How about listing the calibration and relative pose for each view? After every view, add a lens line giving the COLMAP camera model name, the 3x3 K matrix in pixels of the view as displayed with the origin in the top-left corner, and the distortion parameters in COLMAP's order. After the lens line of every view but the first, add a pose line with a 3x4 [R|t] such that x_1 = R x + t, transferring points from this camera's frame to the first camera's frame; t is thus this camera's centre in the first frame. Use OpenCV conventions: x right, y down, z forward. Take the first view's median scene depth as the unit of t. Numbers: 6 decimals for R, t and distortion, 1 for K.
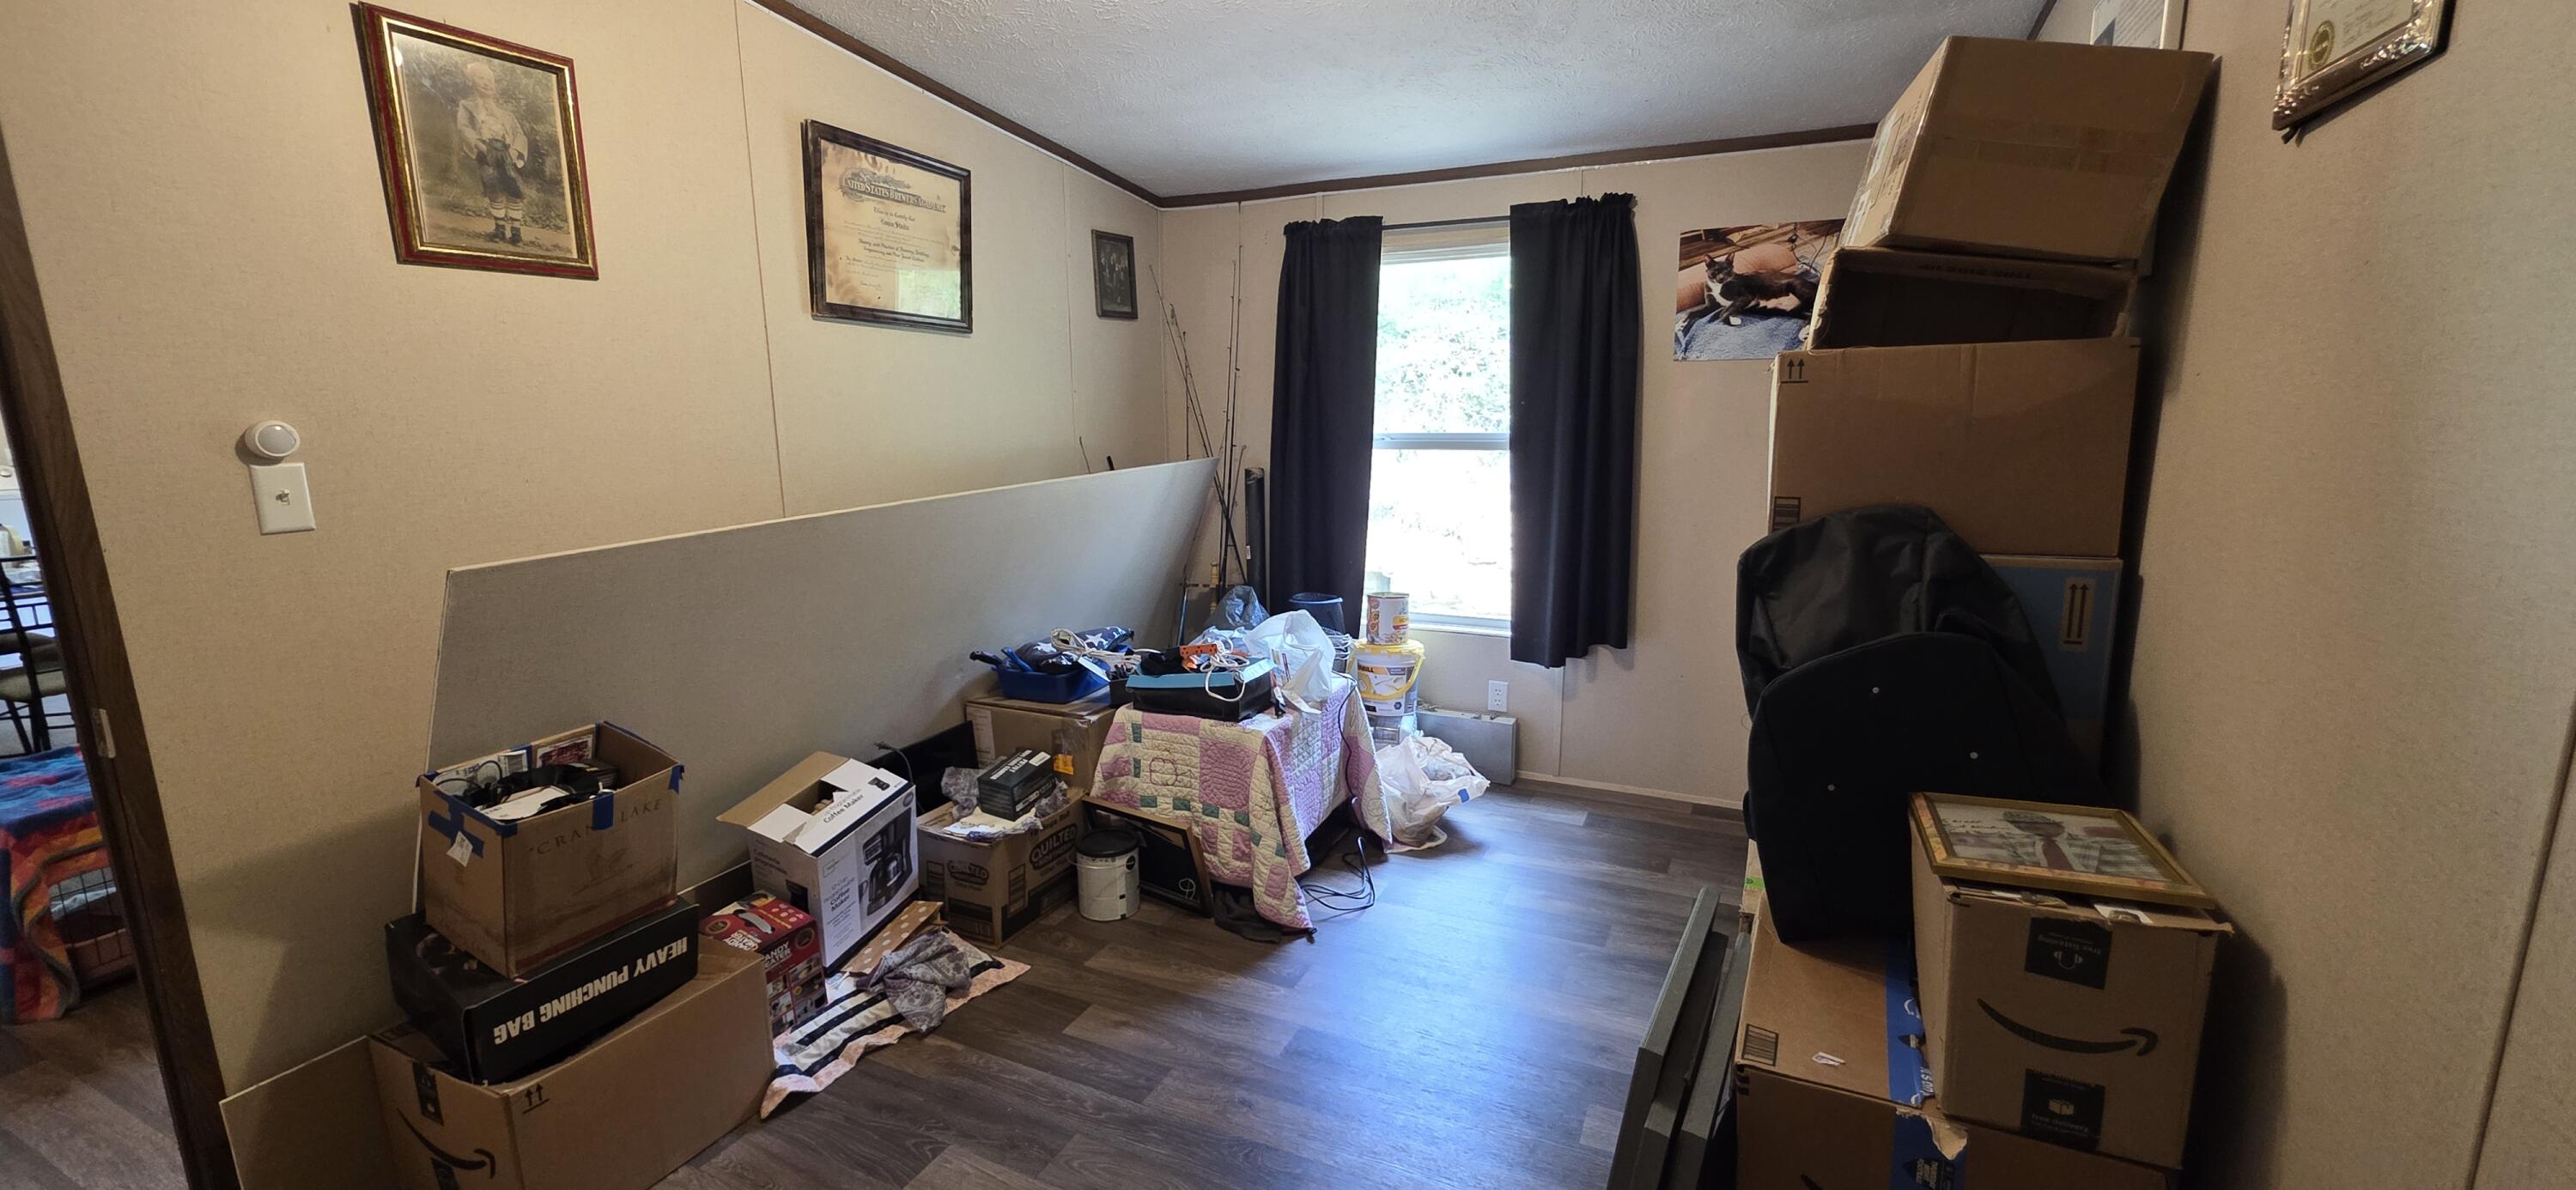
lens RADIAL K [[1023.7, 0, 1285.1], [0, 1023.7, 604.3], [0, 0, 1]] dist [-0.001592, 0.000361]
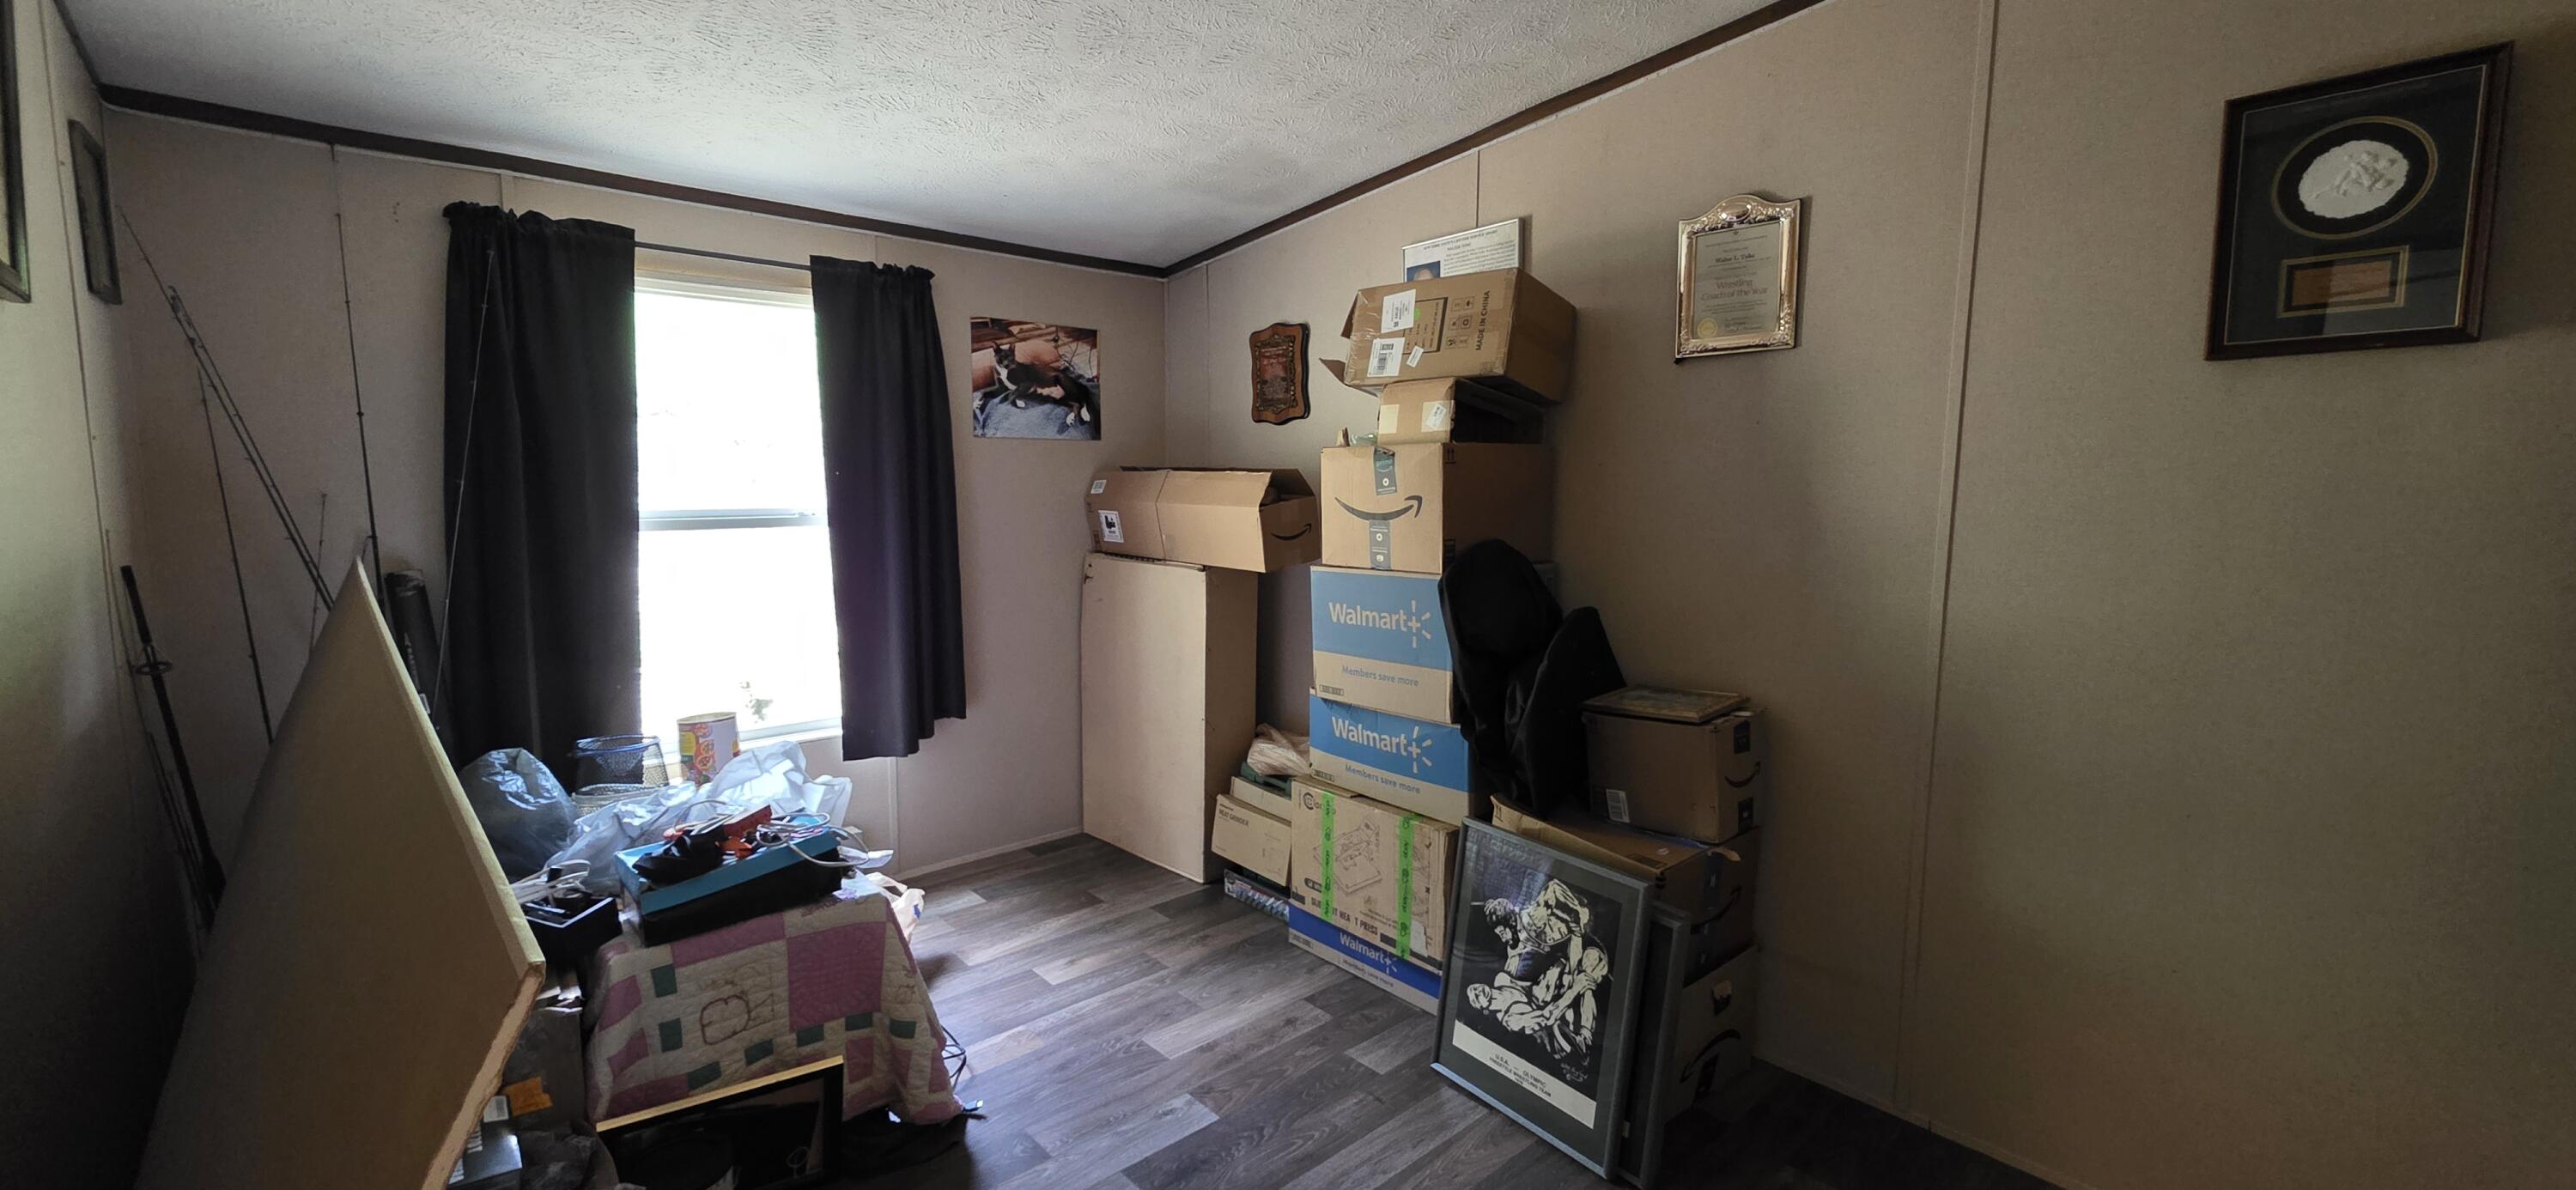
lens RADIAL K [[1023.7, 0, 1290.4], [0, 1023.7, 598.9], [0, 0, 1]] dist [-0.001592, 0.000361]
pose [[0.384634, -0.098903, 0.917755, -0.490919], [0.169391, 0.984922, 0.035149, -0.056723], [-0.907394, 0.141940, 0.395588, 0.321974]]
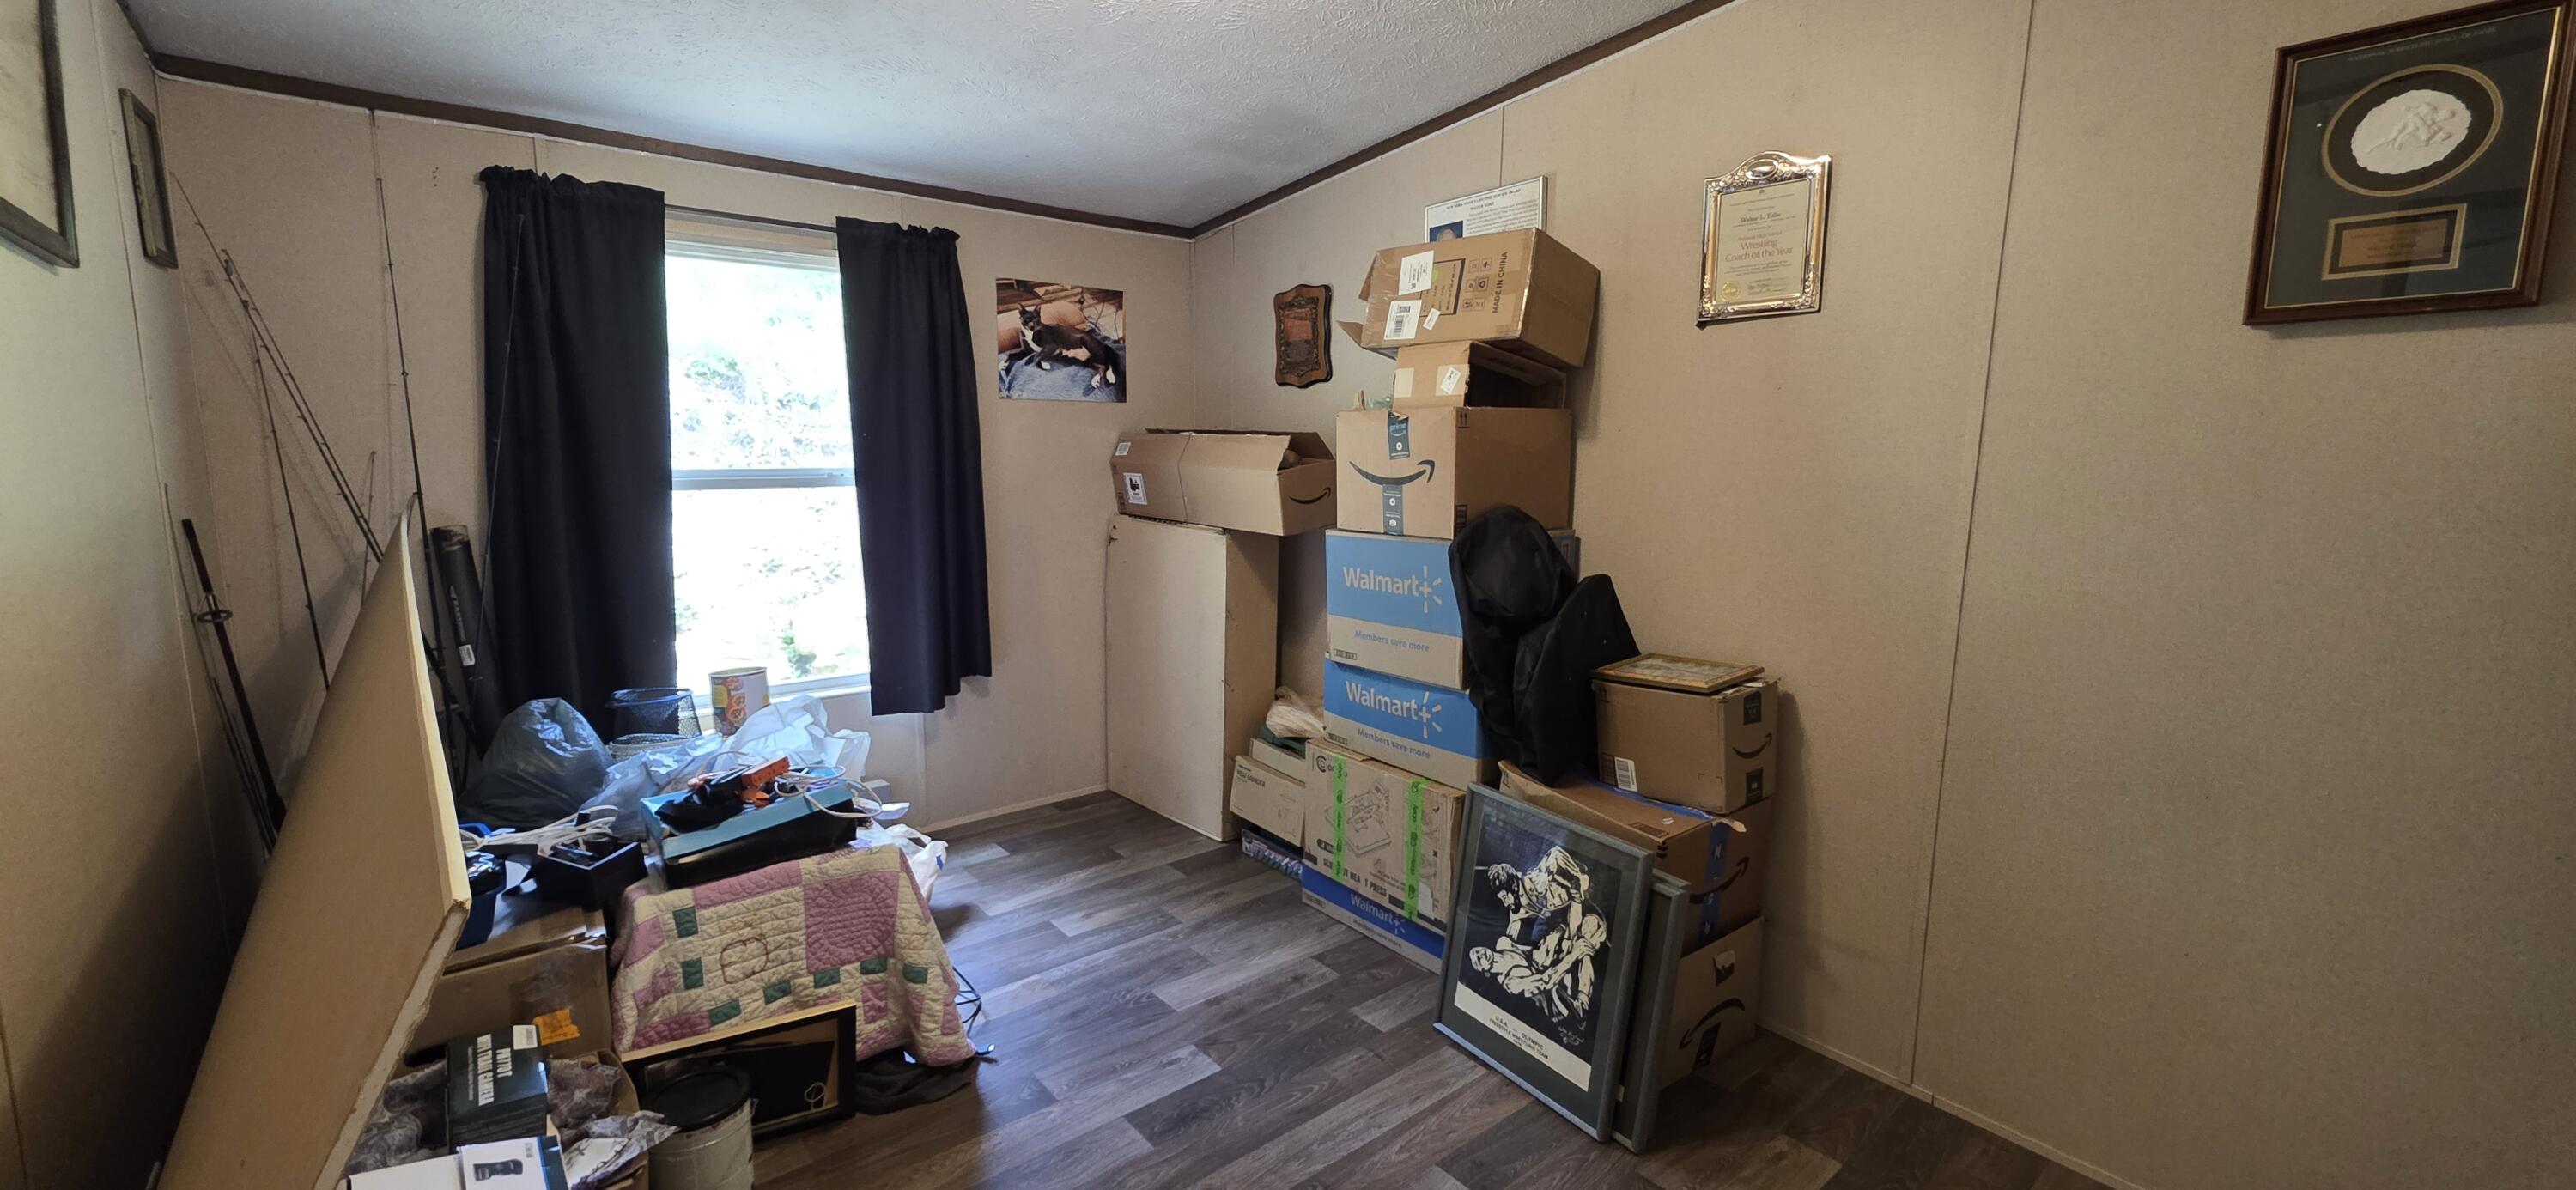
lens RADIAL K [[1023.7, 0, 1290.6], [0, 1023.7, 599.2], [0, 0, 1]] dist [-0.001592, 0.000361]
pose [[0.425462, -0.126962, 0.896026, -0.483071], [0.159585, 0.985120, 0.063810, -0.053240], [-0.890794, 0.115844, 0.439392, 0.297668]]
